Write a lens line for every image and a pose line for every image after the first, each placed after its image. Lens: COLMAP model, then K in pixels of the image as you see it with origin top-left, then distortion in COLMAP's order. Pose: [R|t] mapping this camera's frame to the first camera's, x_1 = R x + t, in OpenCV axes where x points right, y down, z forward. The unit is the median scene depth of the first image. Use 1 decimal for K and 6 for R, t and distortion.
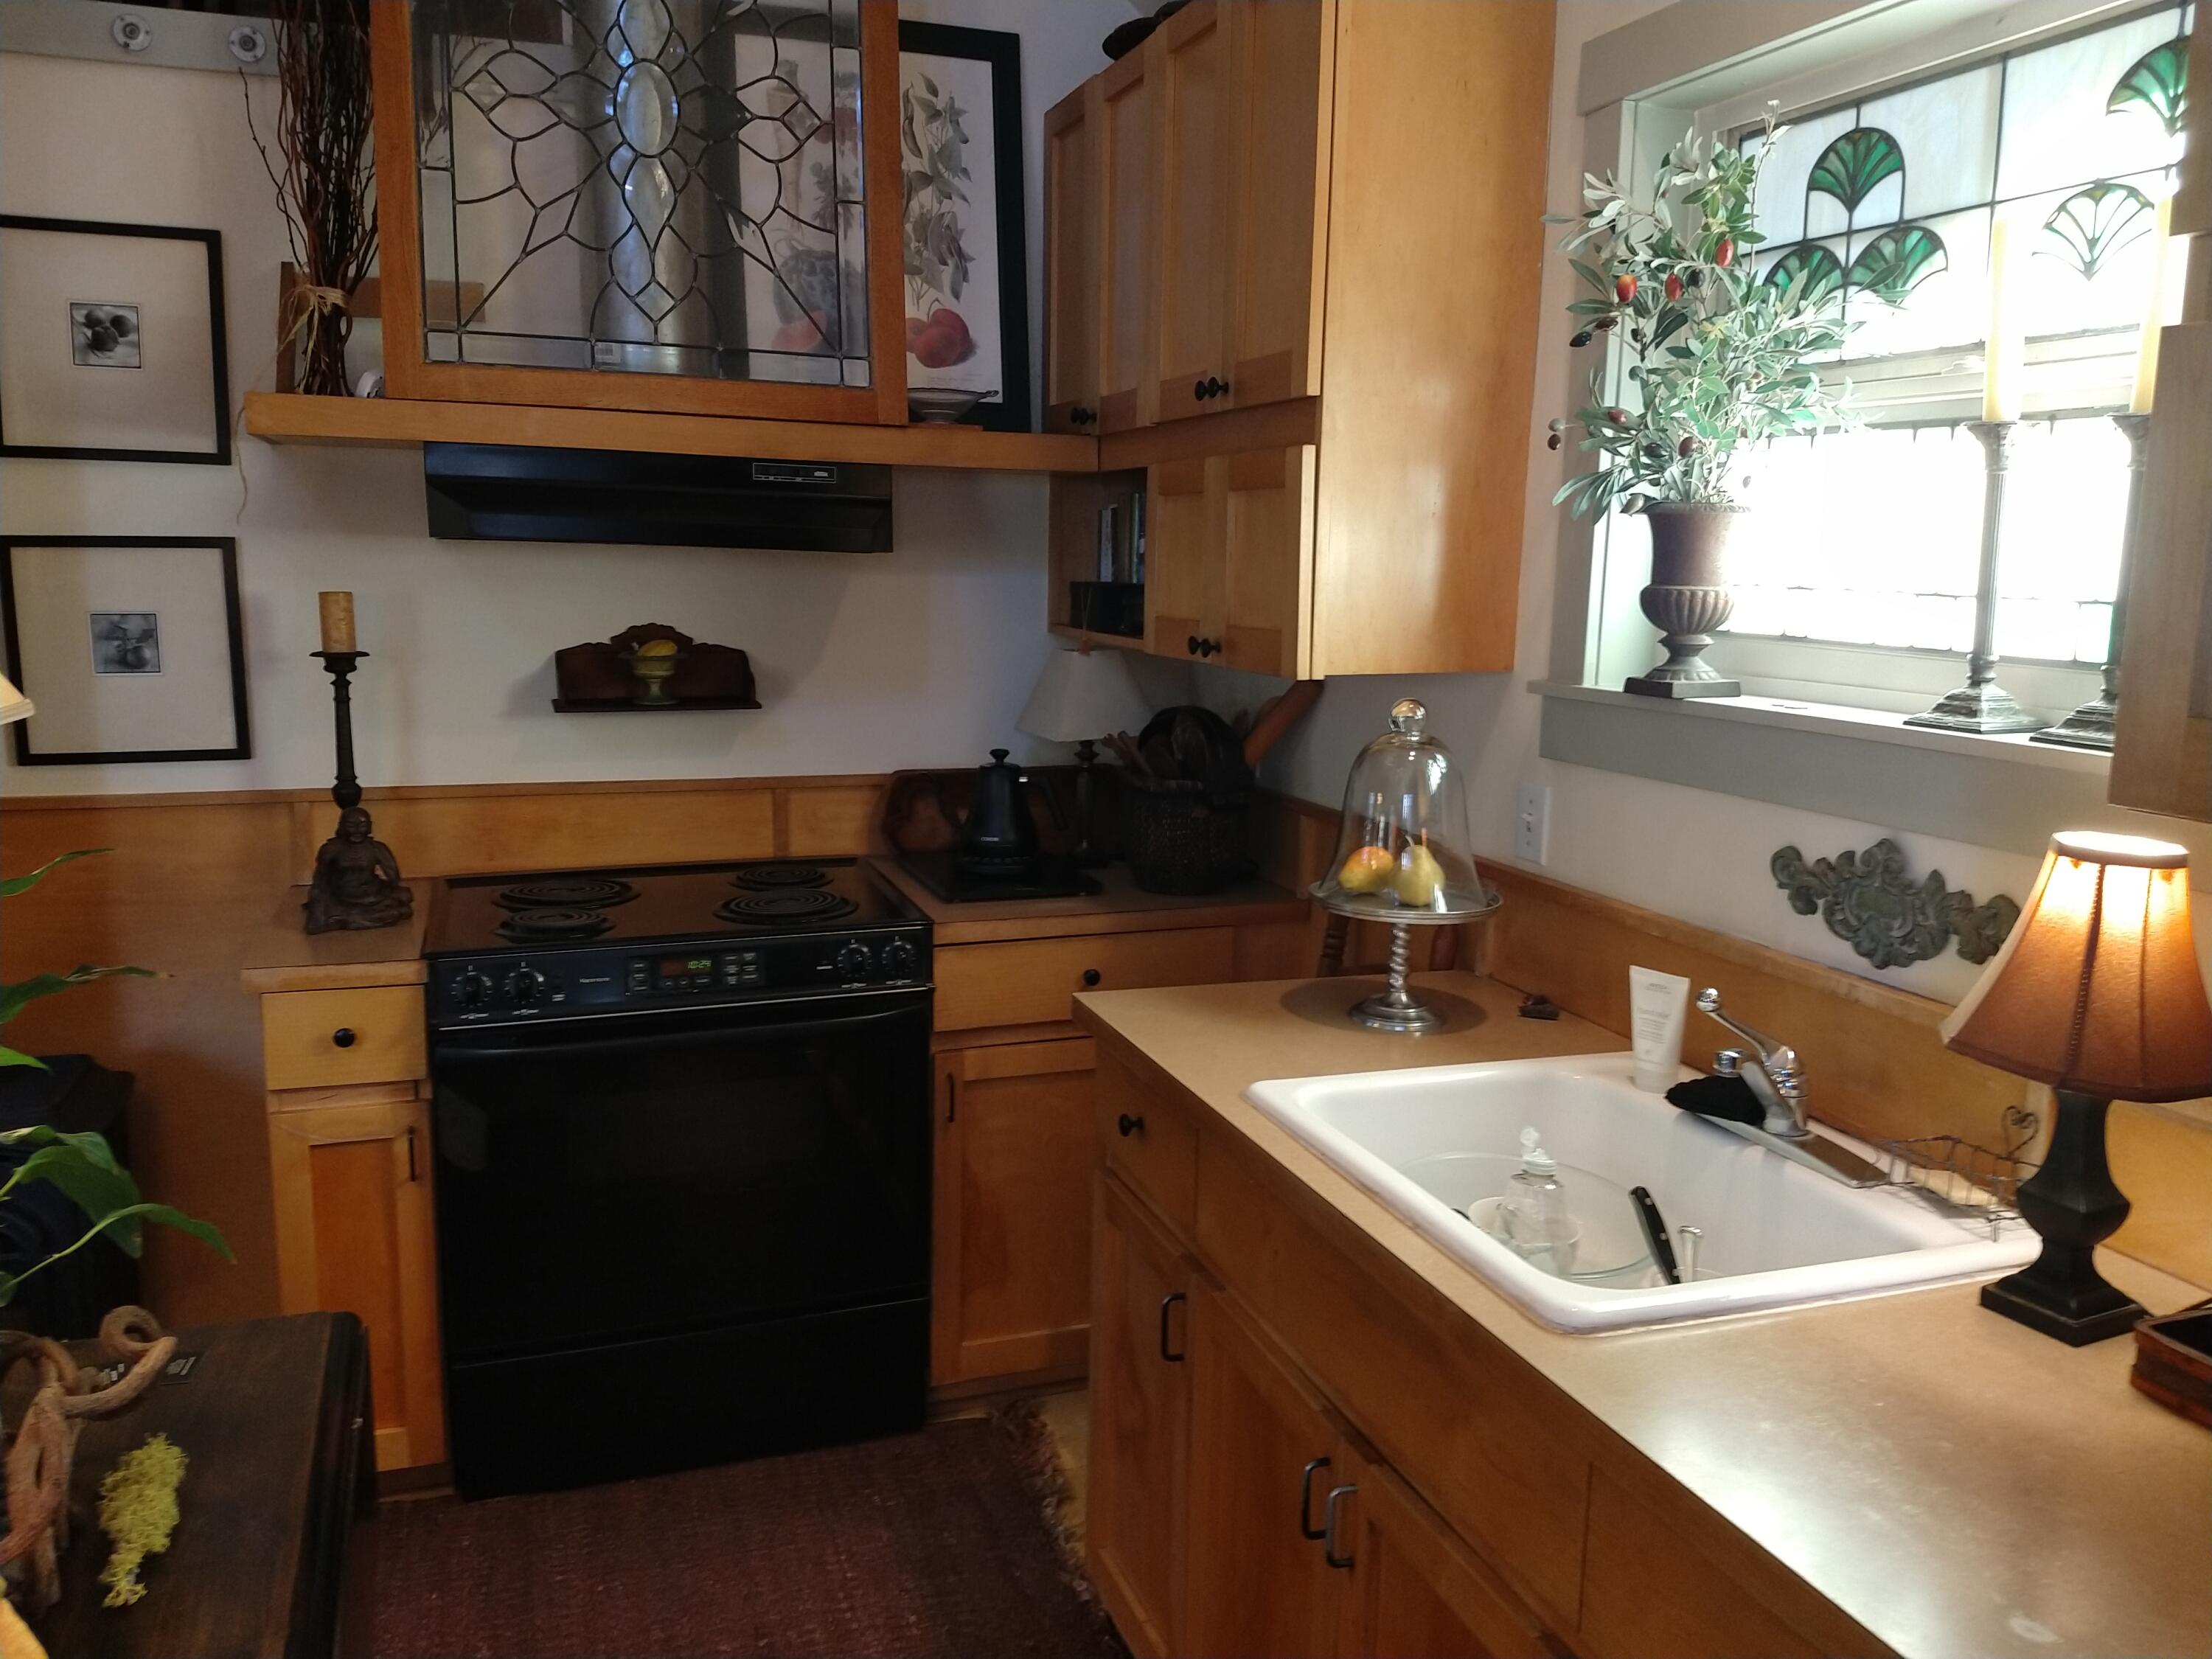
lens RADIAL K [[1697.2, 0, 1088.2], [0, 1697.2, 813.5], [0, 0, 1]] dist [0.044451, -0.021159]
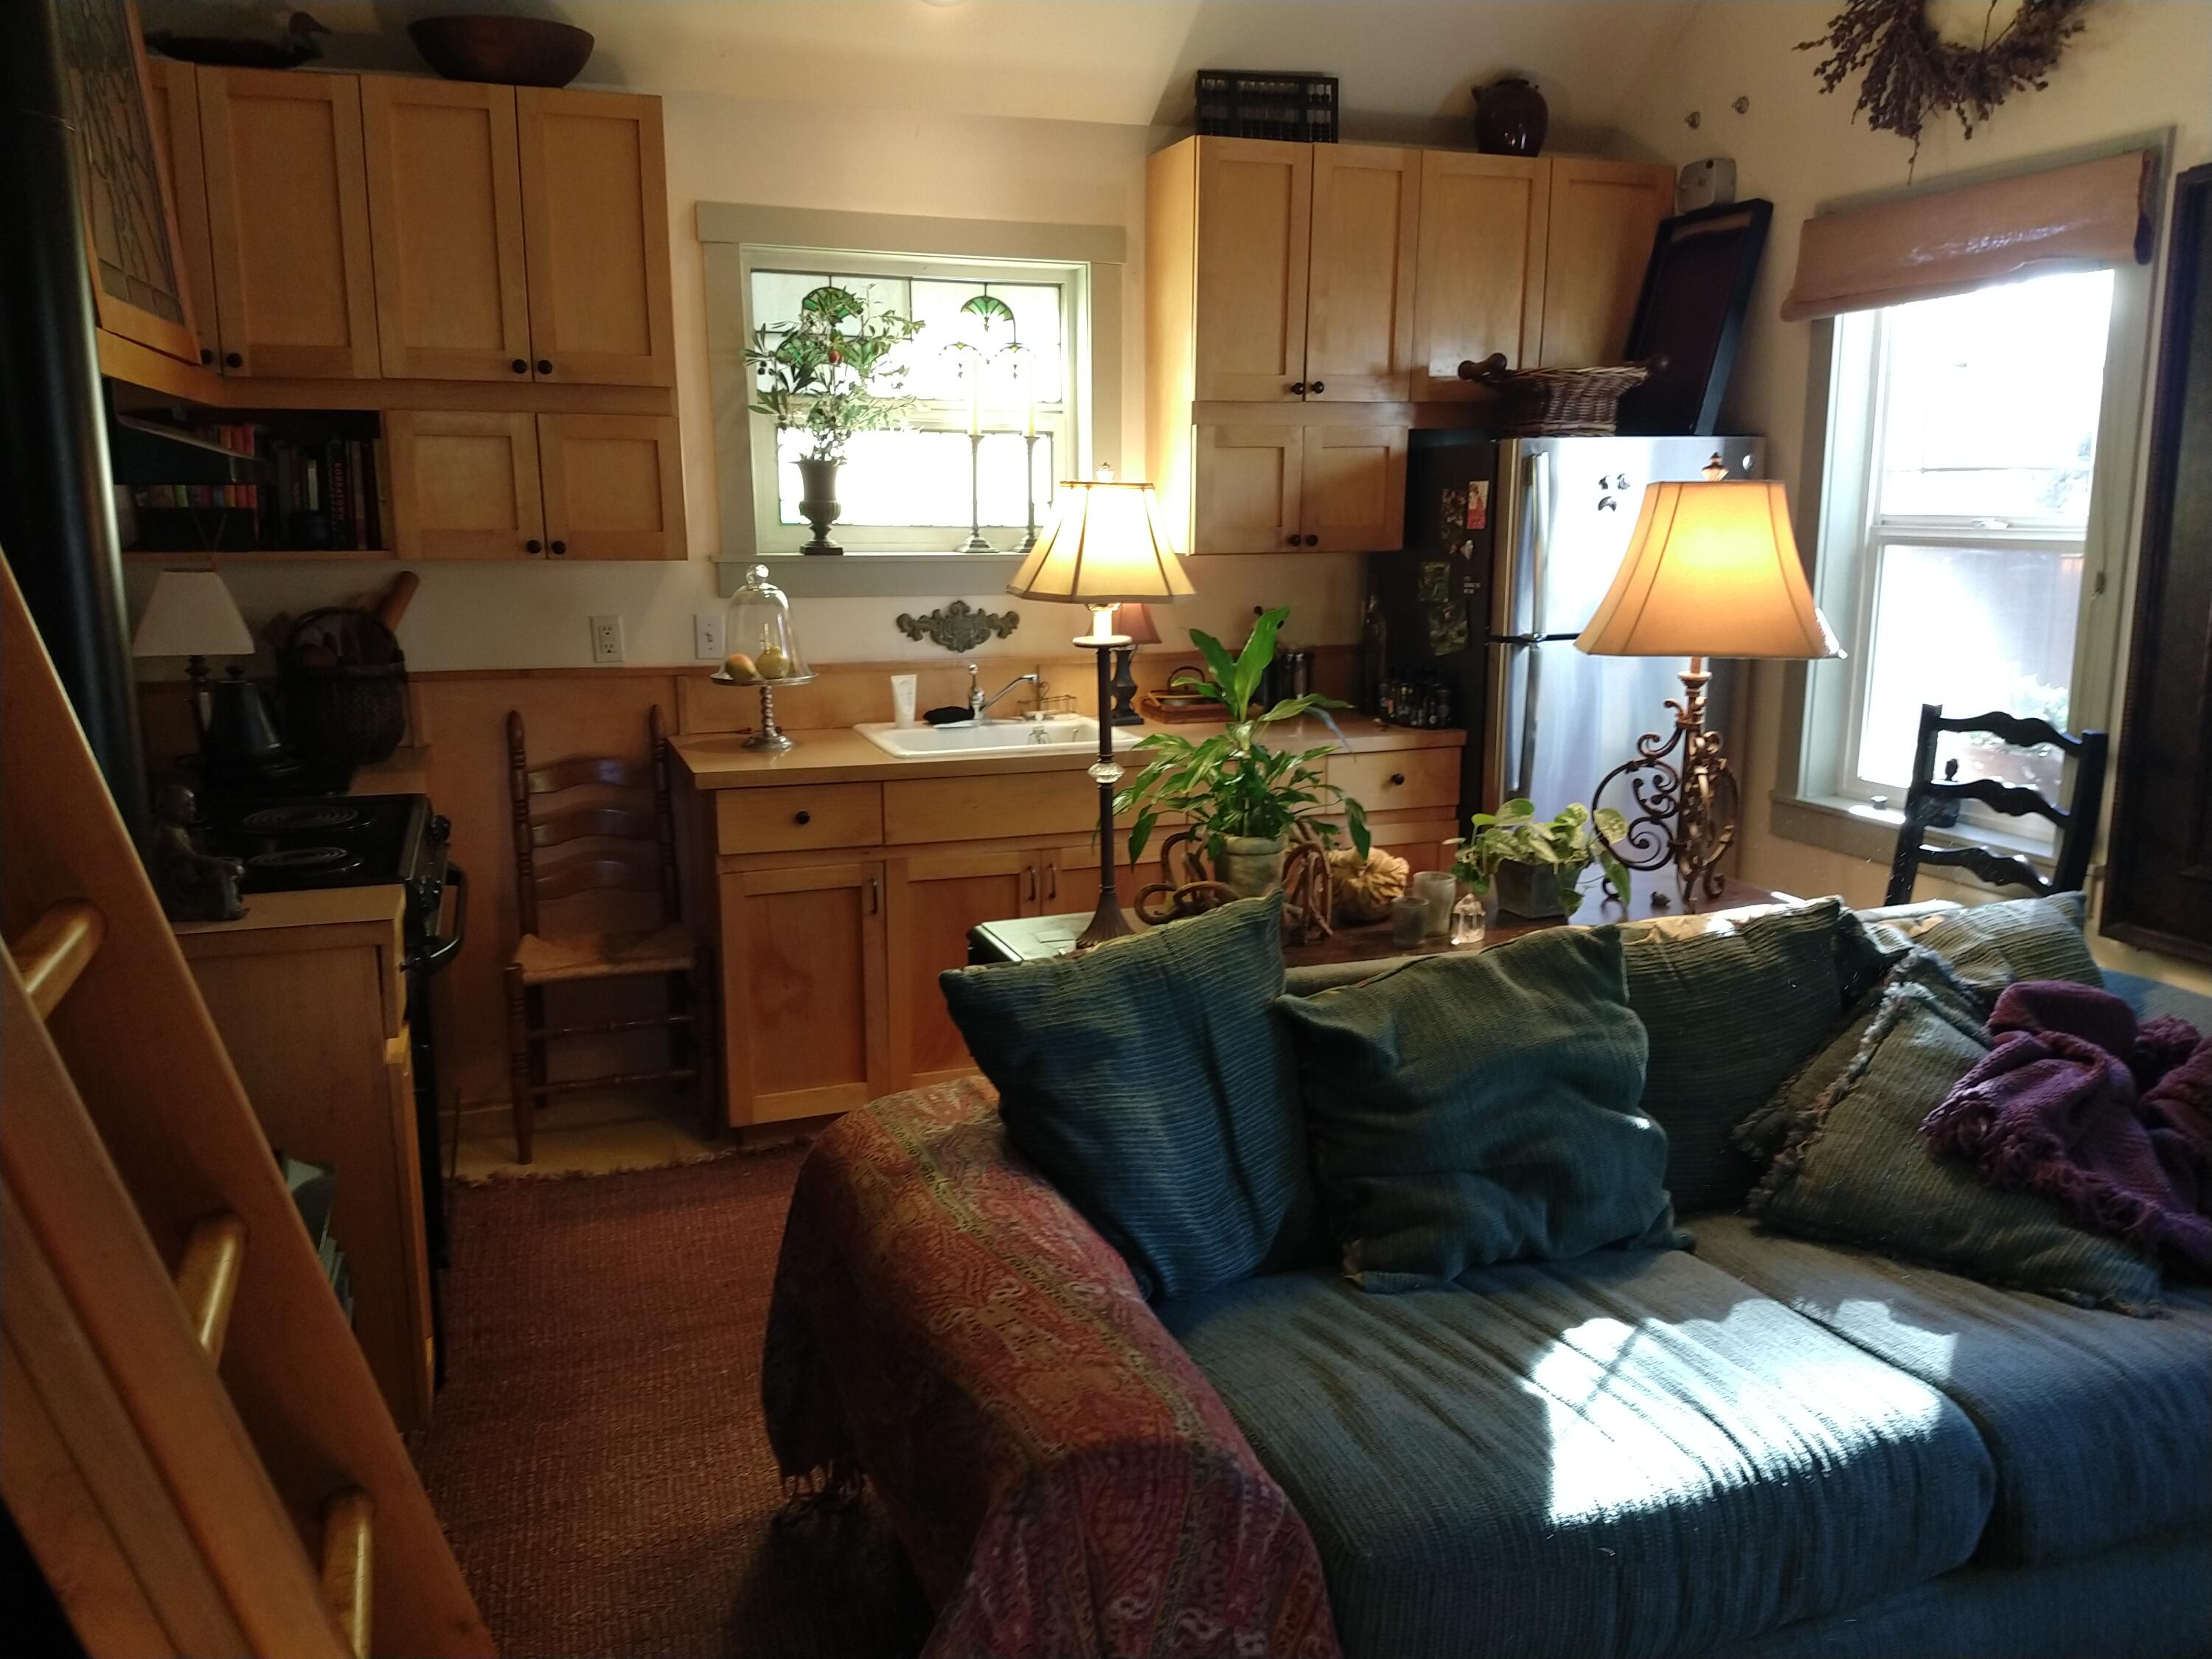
lens RADIAL K [[1697.2, 0, 1087.0], [0, 1697.2, 838.8], [0, 0, 1]] dist [0.044451, -0.021159]
pose [[0.014743, -0.215990, 0.976284, -1.850431], [0.146832, 0.966273, 0.211558, -0.132880], [-0.989052, 0.140231, 0.045960, 0.687176]]
